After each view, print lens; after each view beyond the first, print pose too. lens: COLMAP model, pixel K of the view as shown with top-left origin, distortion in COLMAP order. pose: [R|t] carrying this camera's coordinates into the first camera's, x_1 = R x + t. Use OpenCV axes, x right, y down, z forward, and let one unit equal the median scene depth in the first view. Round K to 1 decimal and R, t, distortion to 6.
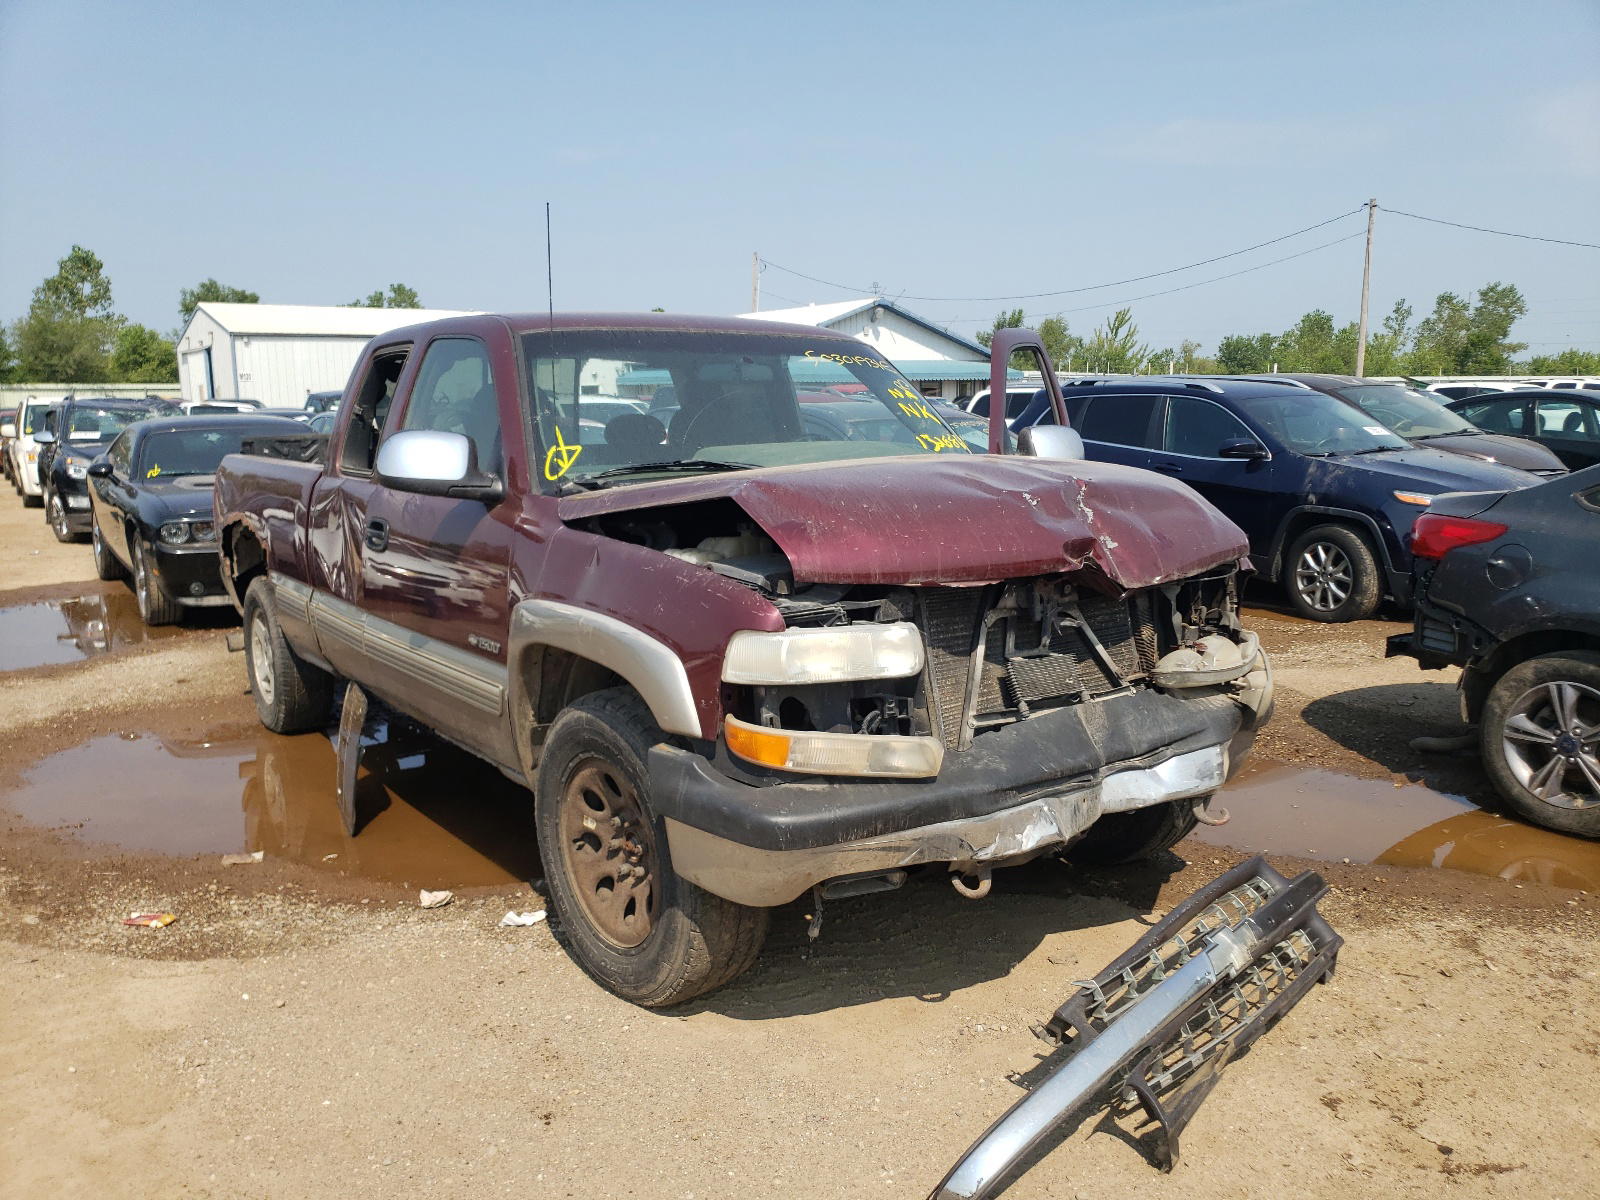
lens RADIAL K [[1265.5, 0, 800.0], [0, 1265.5, 600.0], [0, 0, 1]] dist [0.169876, -0.412450]
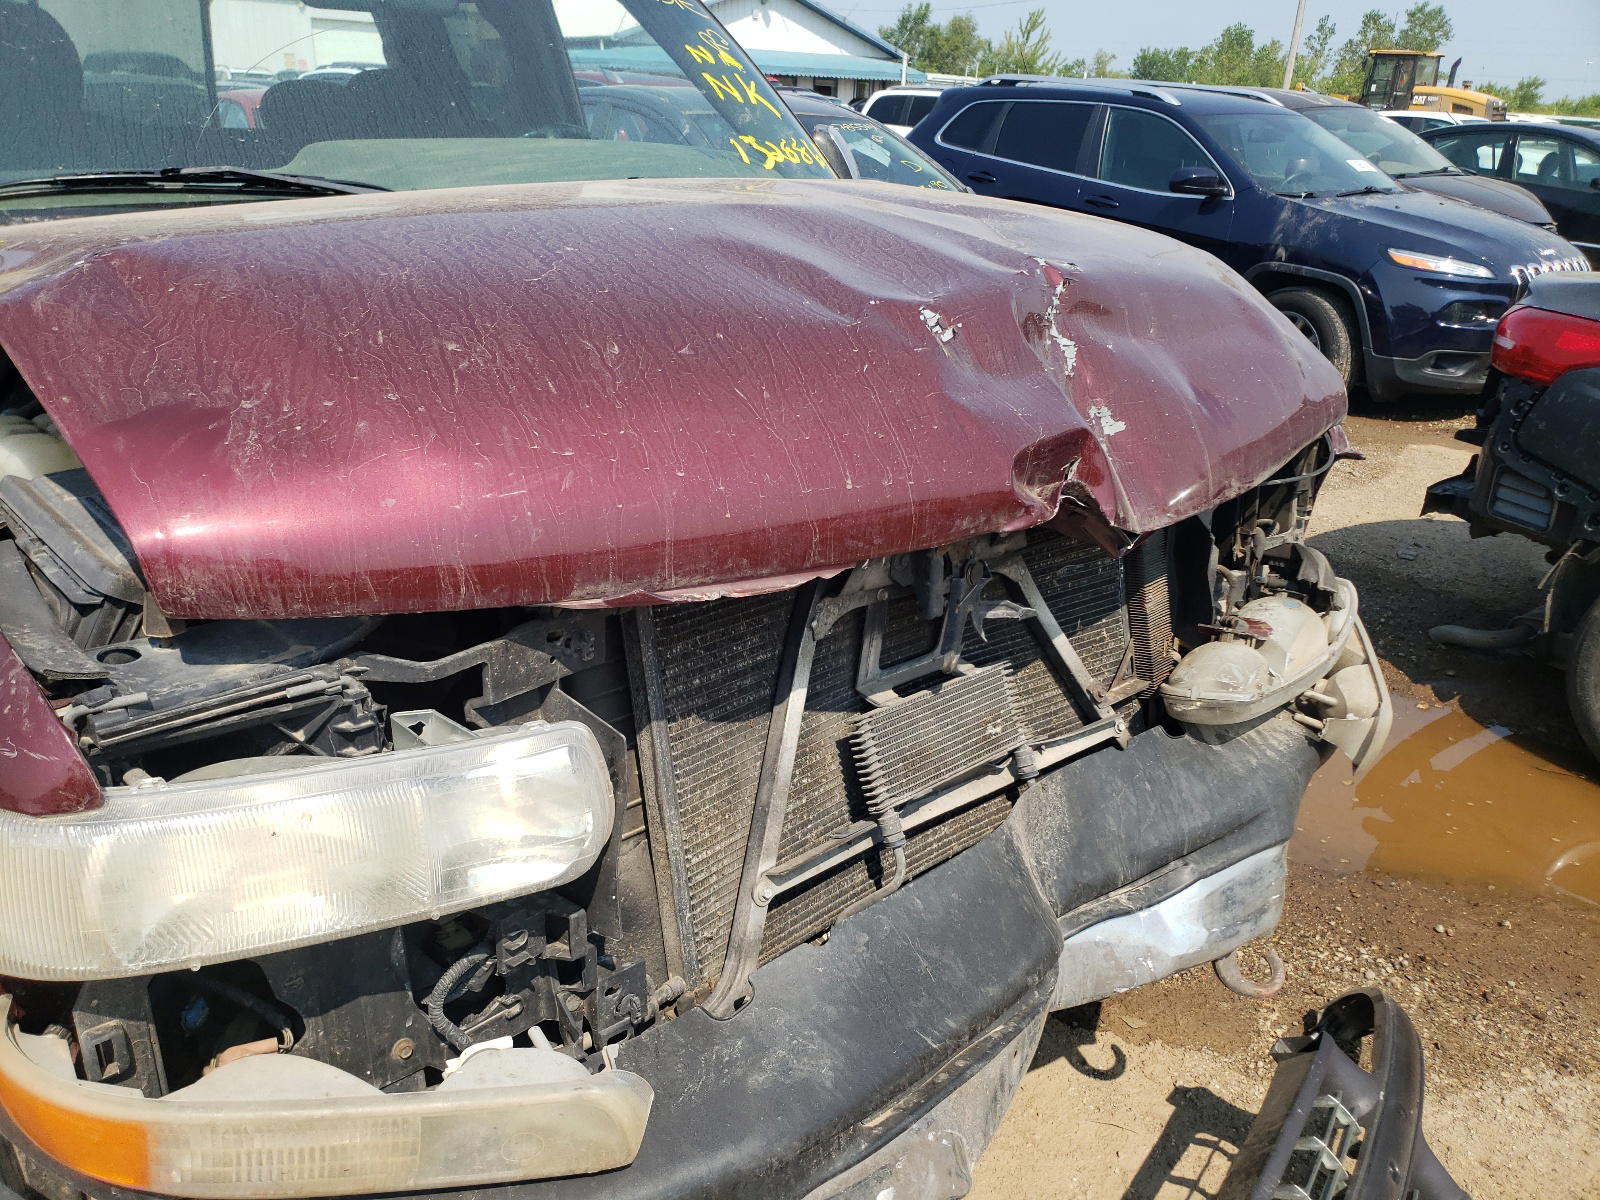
lens RADIAL K [[1208.3, 0, 800.0], [0, 1208.3, 600.0], [0, 0, 1]] dist [0.061935, -0.088962]
pose [[0.995949, 0.015842, 0.088512, 0.084818], [-0.035795, 0.972851, 0.228645, -0.063443], [-0.082487, -0.230887, 0.969478, 0.491956]]
